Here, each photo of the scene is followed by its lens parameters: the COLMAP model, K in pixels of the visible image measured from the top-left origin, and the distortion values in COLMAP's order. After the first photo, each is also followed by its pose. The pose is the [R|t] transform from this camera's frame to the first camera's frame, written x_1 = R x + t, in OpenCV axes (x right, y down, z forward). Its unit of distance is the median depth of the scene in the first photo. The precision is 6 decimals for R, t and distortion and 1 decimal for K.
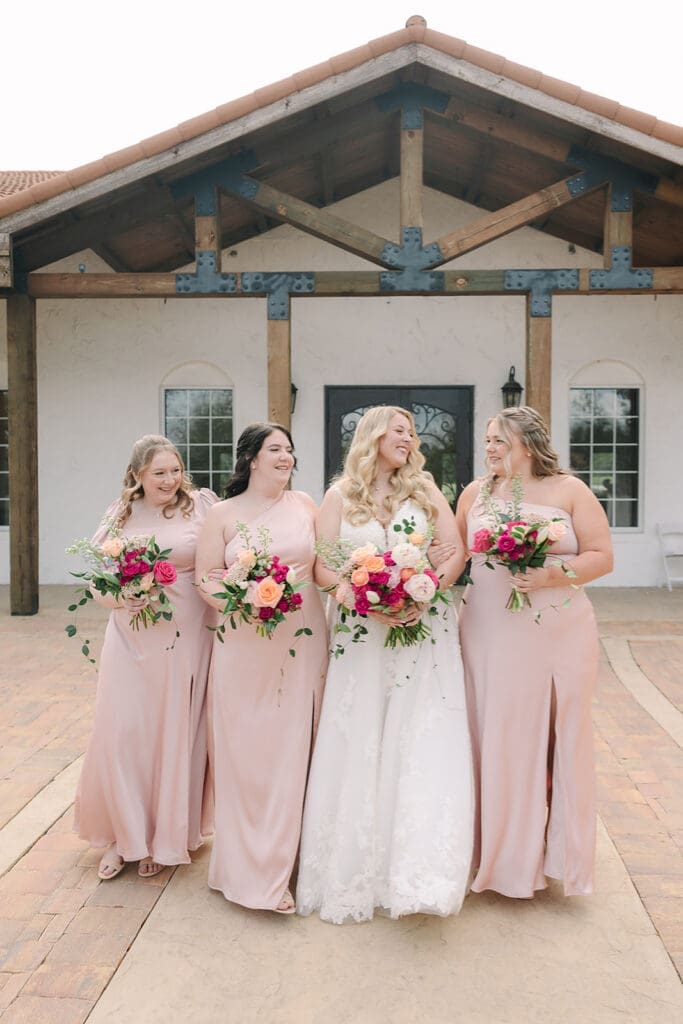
lens RADIAL K [[904.8, 0, 341.5], [0, 904.8, 512.0], [0, 0, 1]] dist [-0.006858, -0.003230]
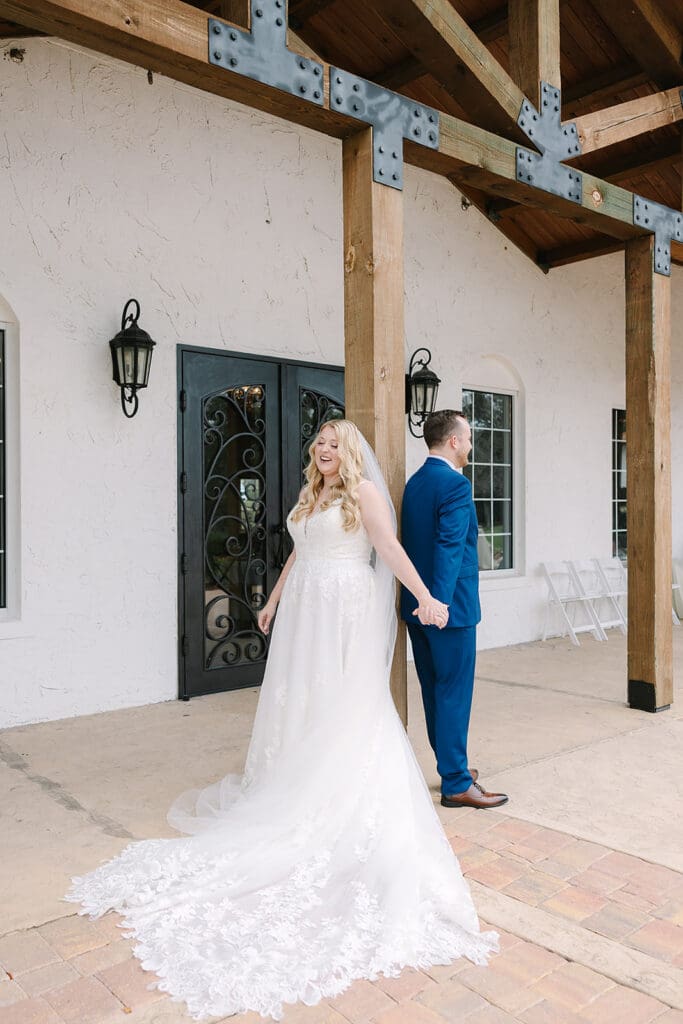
lens RADIAL K [[904.8, 0, 341.5], [0, 904.8, 512.0], [0, 0, 1]] dist [-0.006858, -0.003230]
pose [[0.731659, -0.003989, 0.681659, -0.424570], [0.022198, 0.999592, -0.017978, -0.028346], [-0.681309, 0.028285, 0.731449, 0.666972]]
